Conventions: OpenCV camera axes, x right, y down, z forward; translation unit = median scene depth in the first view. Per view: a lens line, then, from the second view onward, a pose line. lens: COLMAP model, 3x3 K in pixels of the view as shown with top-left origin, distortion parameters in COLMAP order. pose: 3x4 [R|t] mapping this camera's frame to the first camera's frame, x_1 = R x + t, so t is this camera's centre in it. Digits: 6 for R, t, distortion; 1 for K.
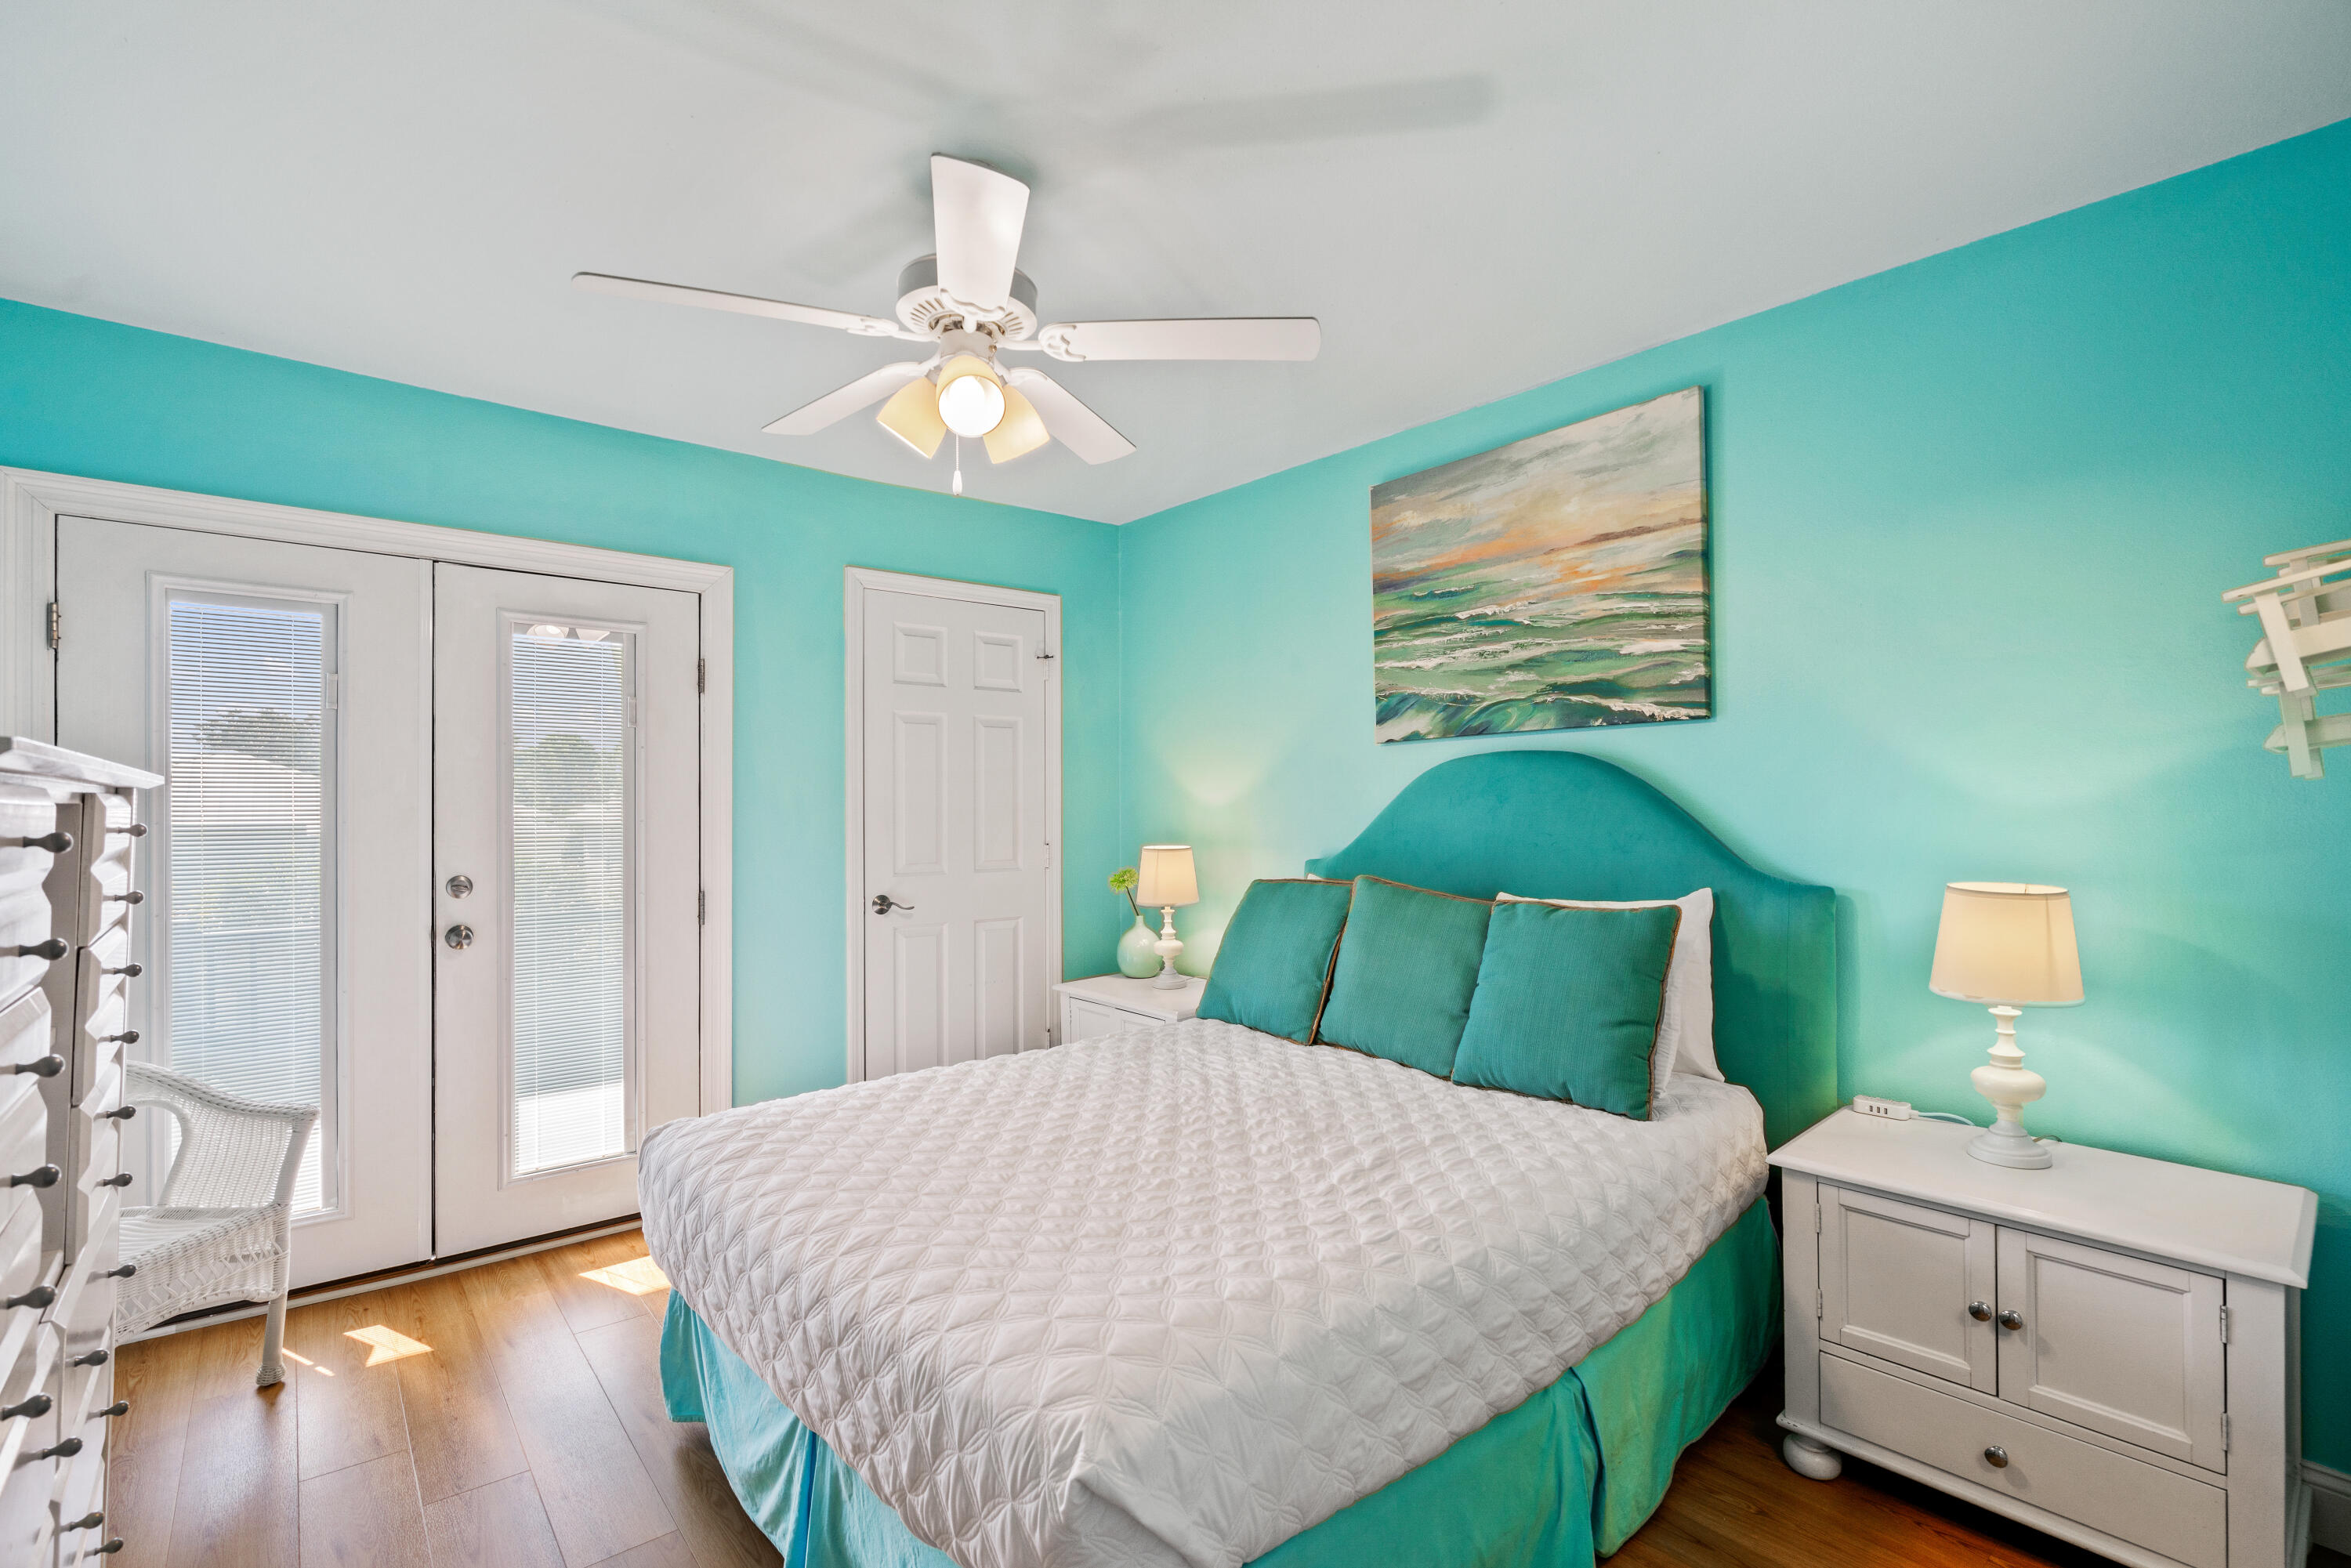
lens RADIAL K [[1063.5, 0, 1170.7], [0, 1063.5, 794.9], [0, 0, 1]] dist [-0.011989, 0.000474]
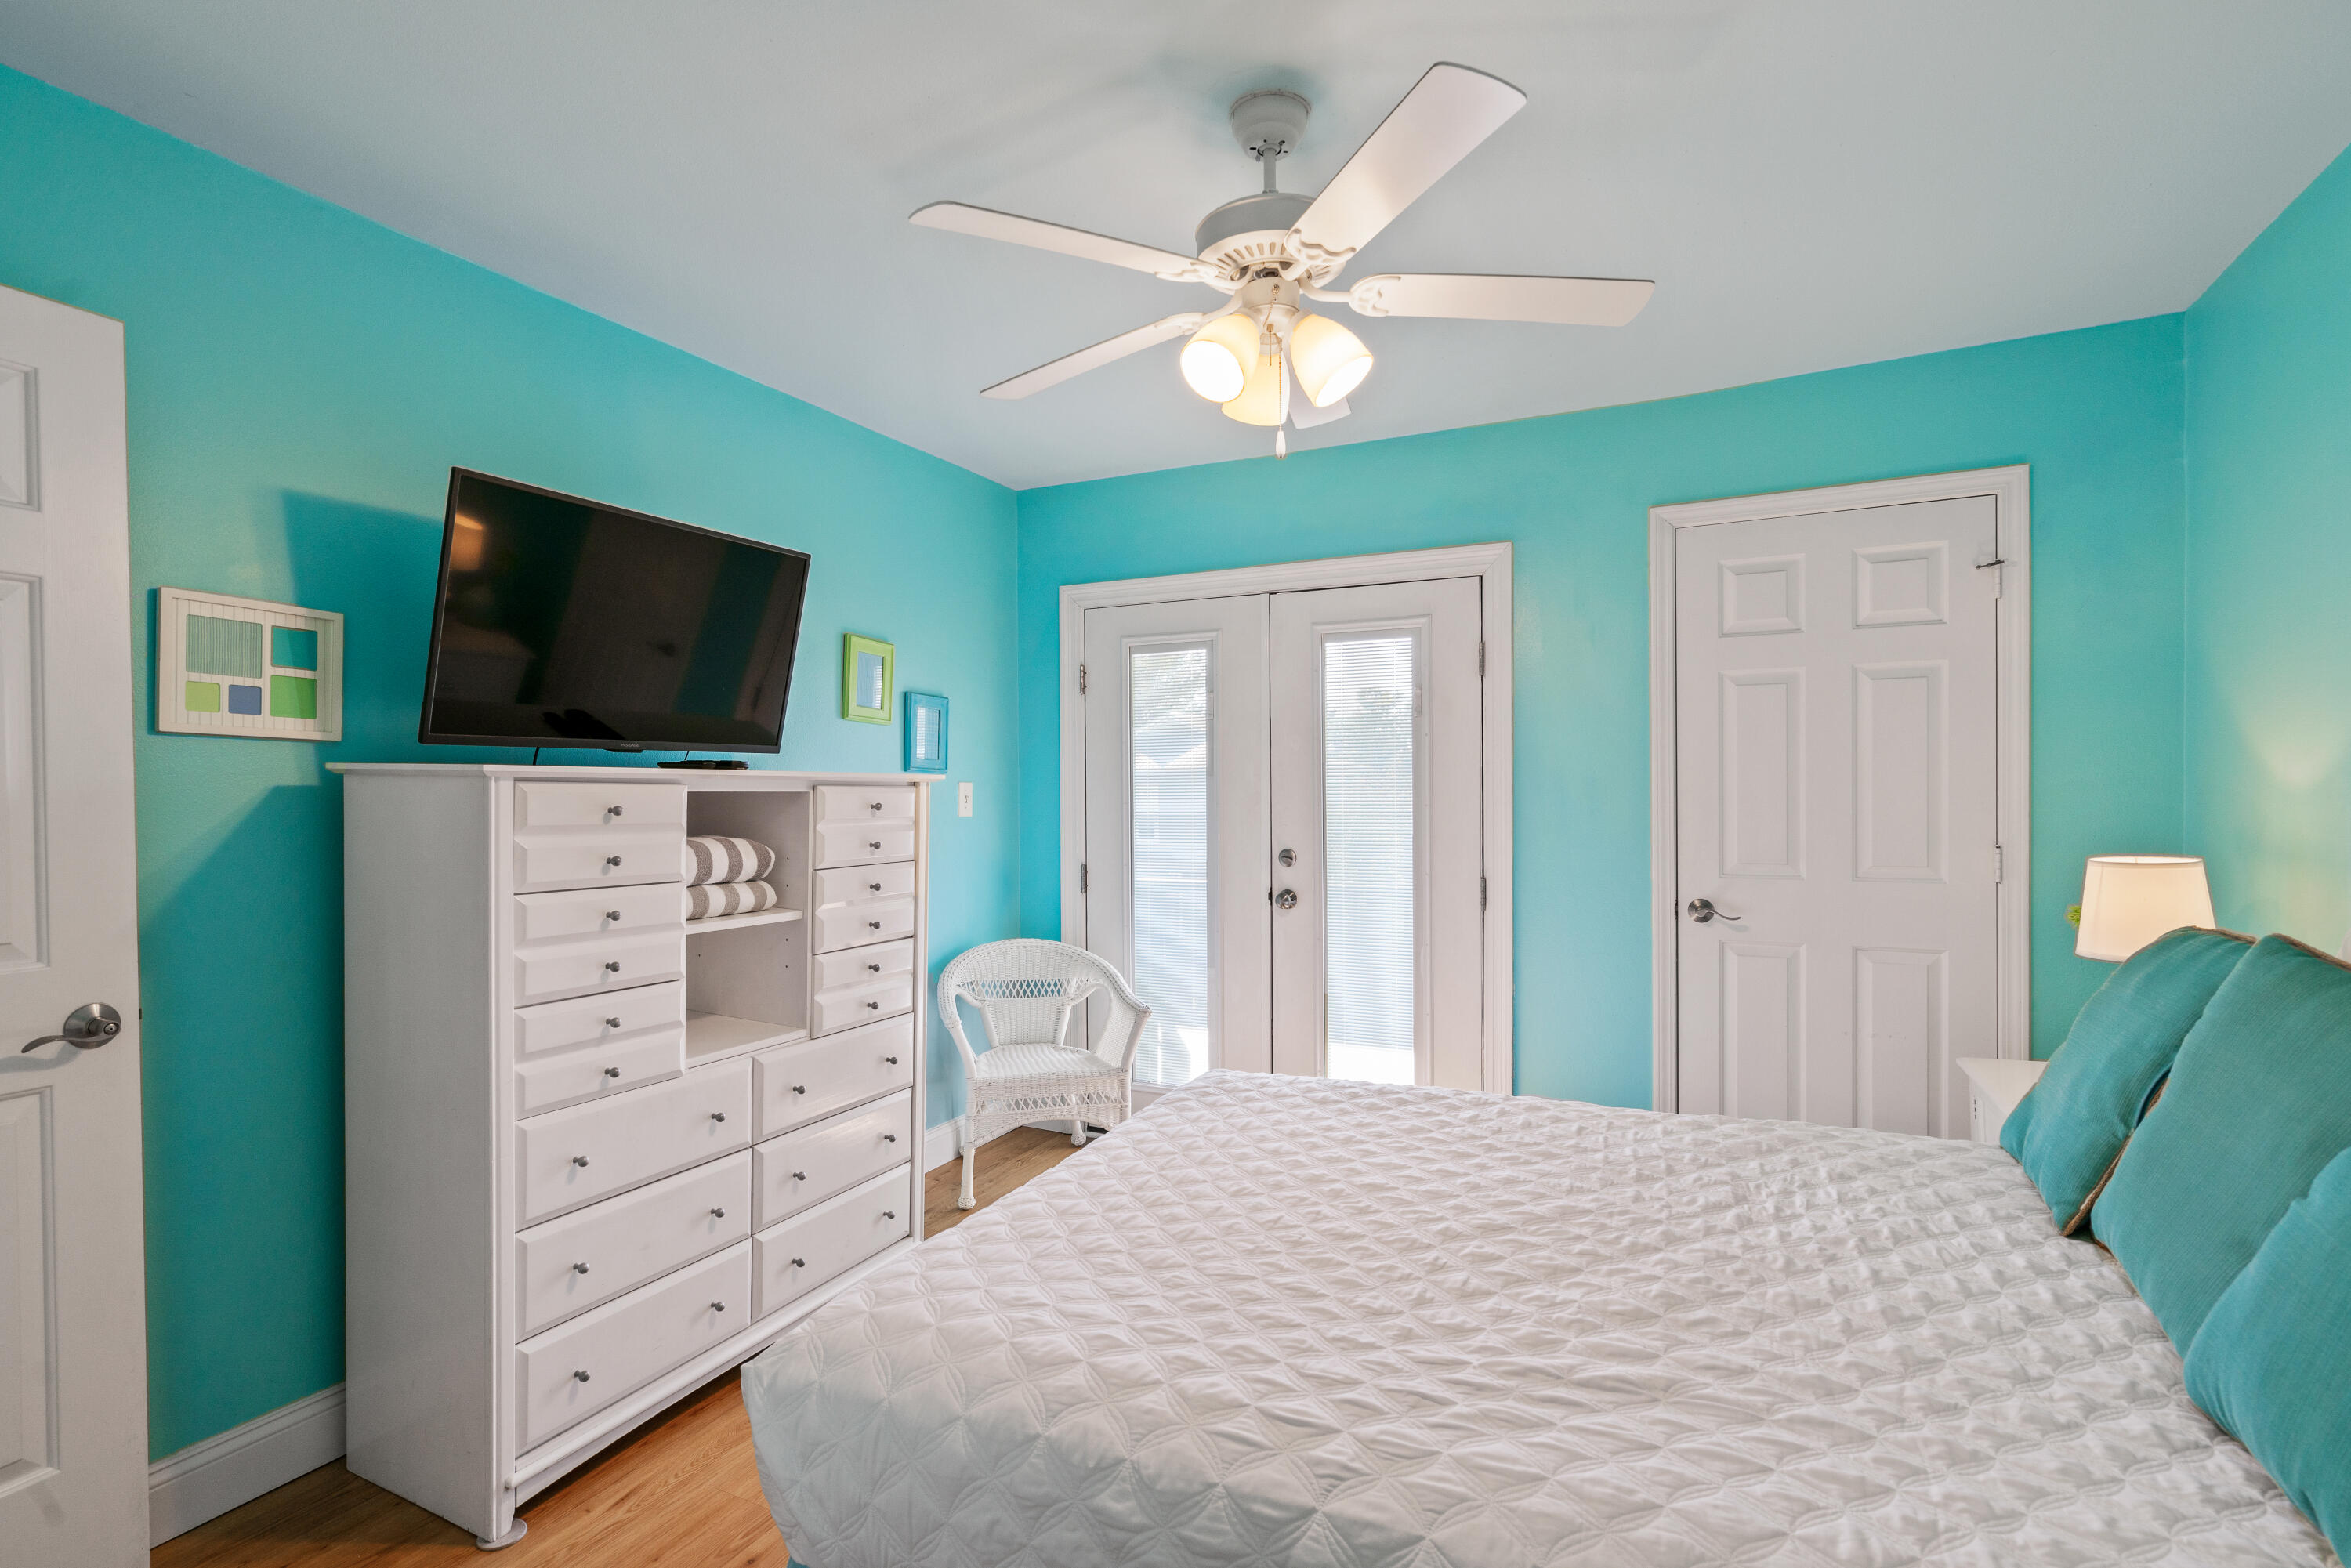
lens RADIAL K [[1131.1, 0, 1166.5], [0, 1131.1, 791.7], [0, 0, 1]] dist [-0.002117, 0.000238]
pose [[0.394122, -0.001917, -0.919056, 0.527425], [0.013001, 0.999909, 0.003490, 0.004617], [0.918966, -0.013324, 0.394112, 0.401657]]
